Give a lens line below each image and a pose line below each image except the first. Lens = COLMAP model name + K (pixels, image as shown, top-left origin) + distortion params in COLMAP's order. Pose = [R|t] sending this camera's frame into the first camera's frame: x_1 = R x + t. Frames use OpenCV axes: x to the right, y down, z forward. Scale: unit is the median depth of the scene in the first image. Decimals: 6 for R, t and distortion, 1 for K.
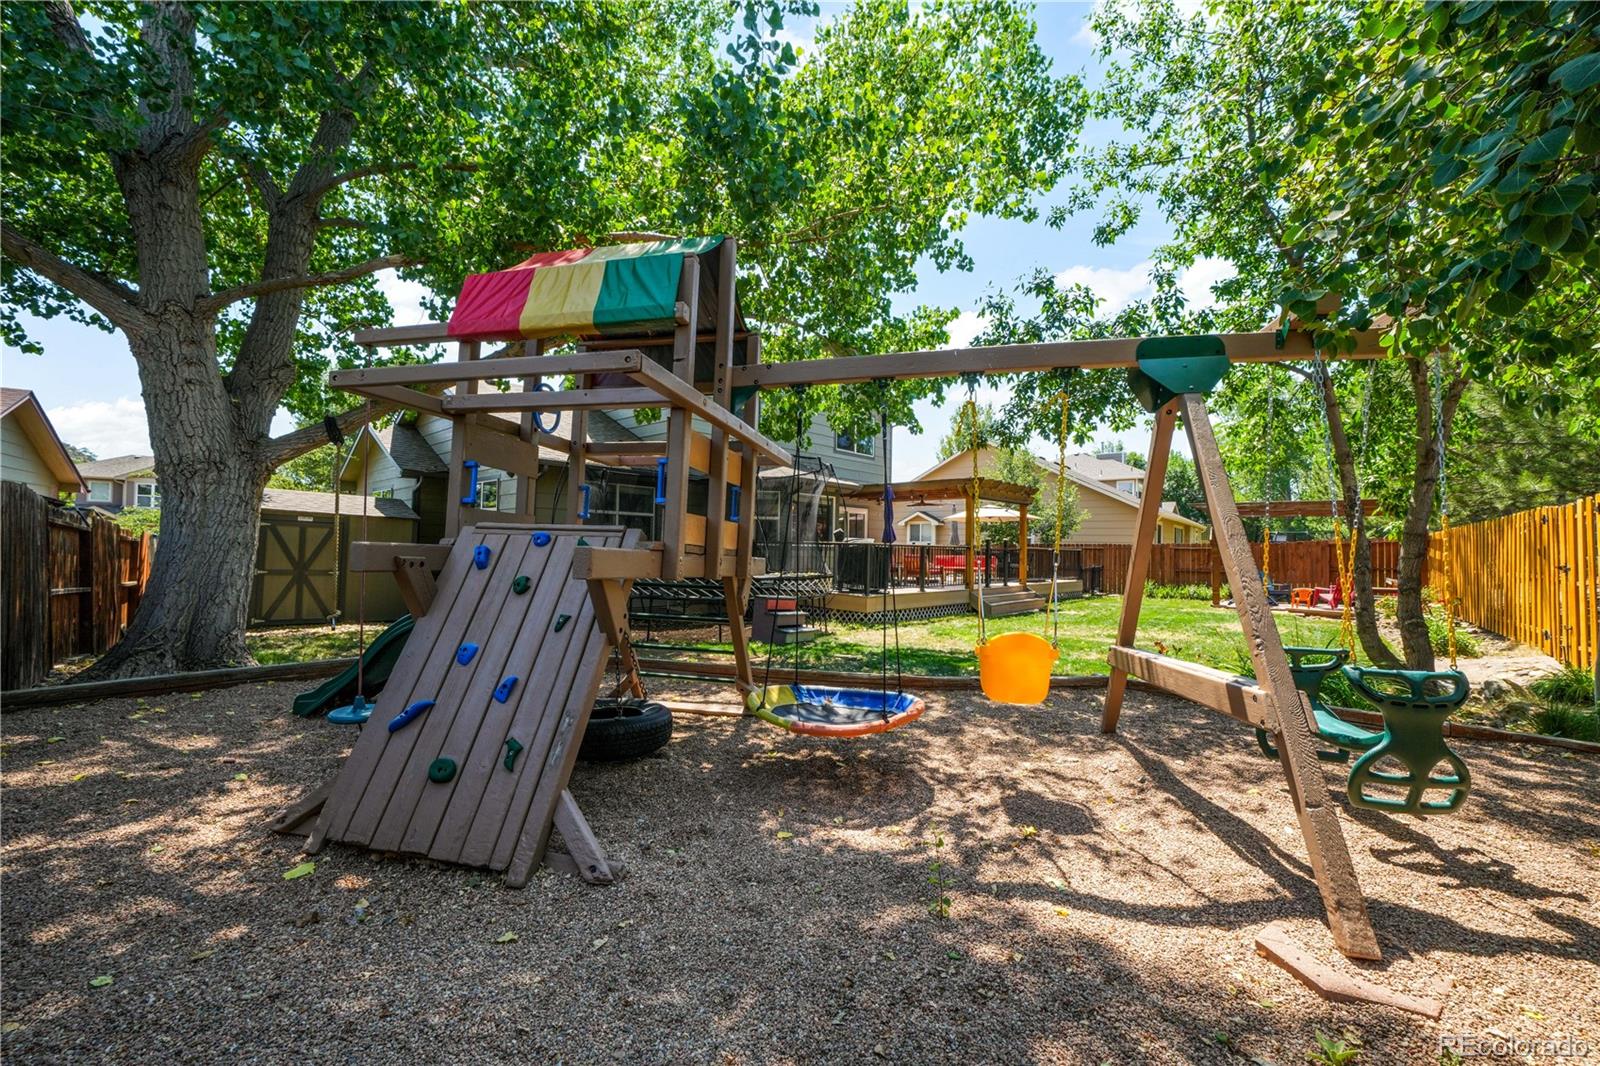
lens RADIAL K [[649.9, 0, 795.1], [0, 649.9, 531.2], [0, 0, 1]] dist [0.000257, 0.000016]
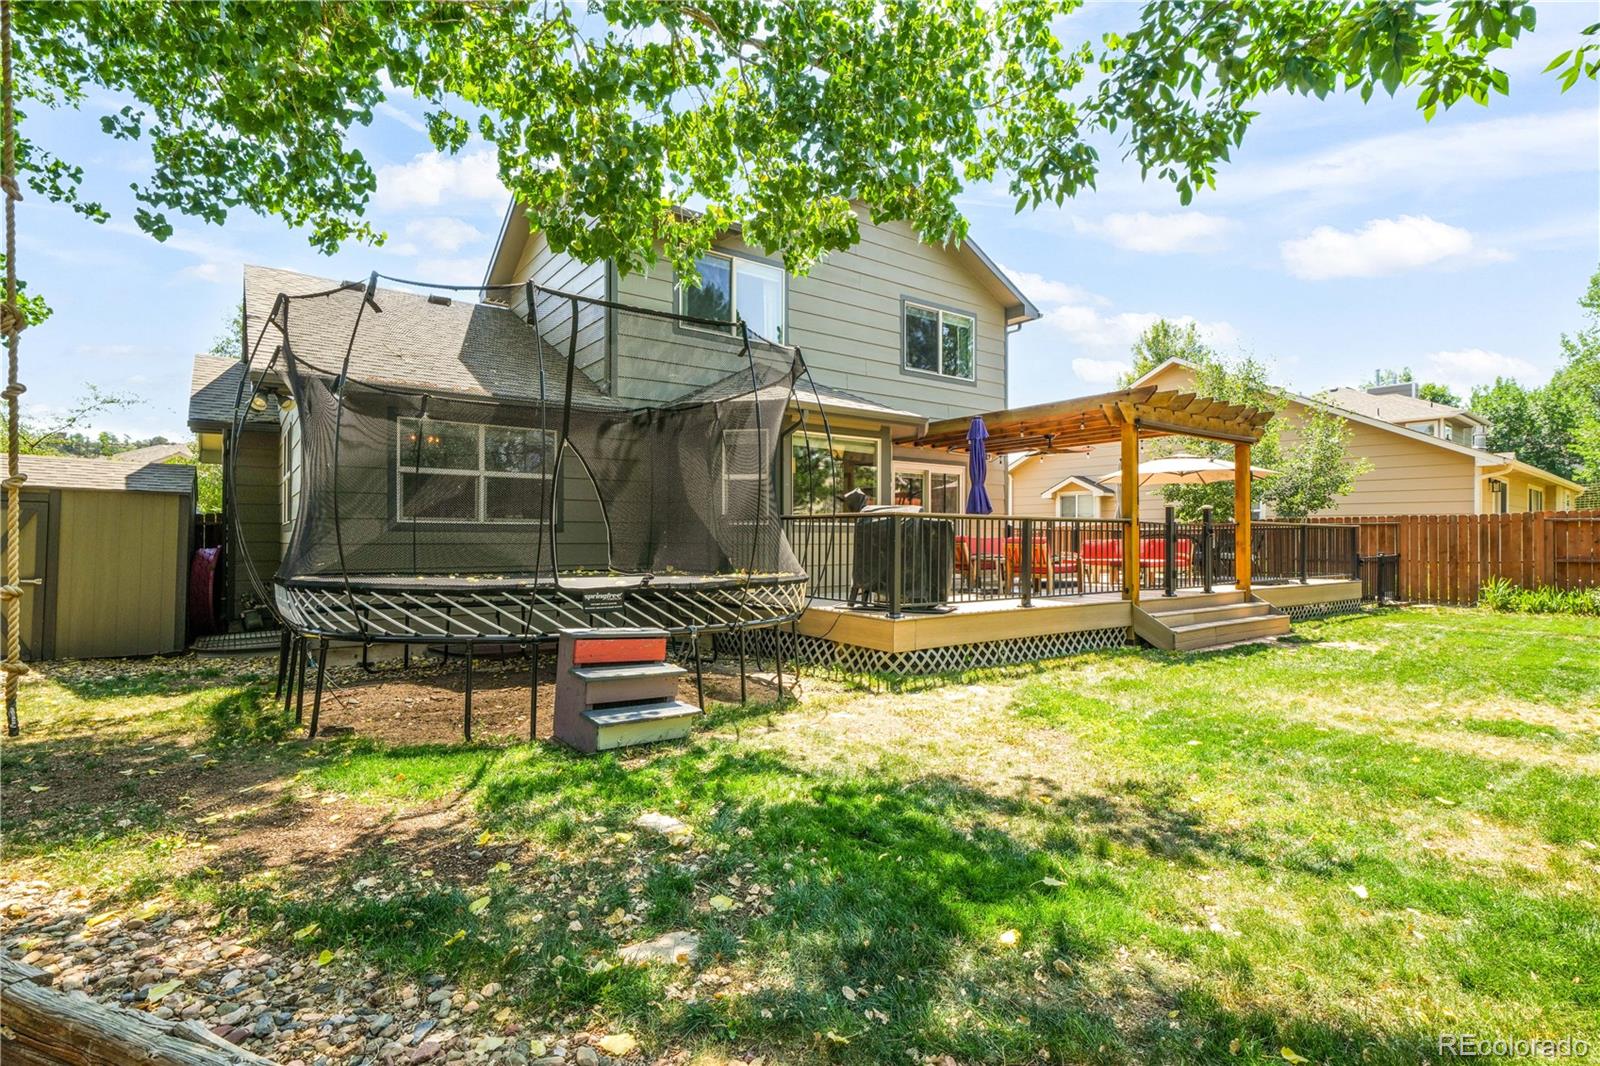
lens RADIAL K [[715.8, 0, 801.2], [0, 715.8, 529.6], [0, 0, 1]] dist [-0.000812, -0.000234]
pose [[0.974888, -0.018812, -0.221900, 0.121137], [0.021414, 0.999727, 0.009324, 0.017730], [0.221664, -0.013842, 0.975025, 0.327265]]
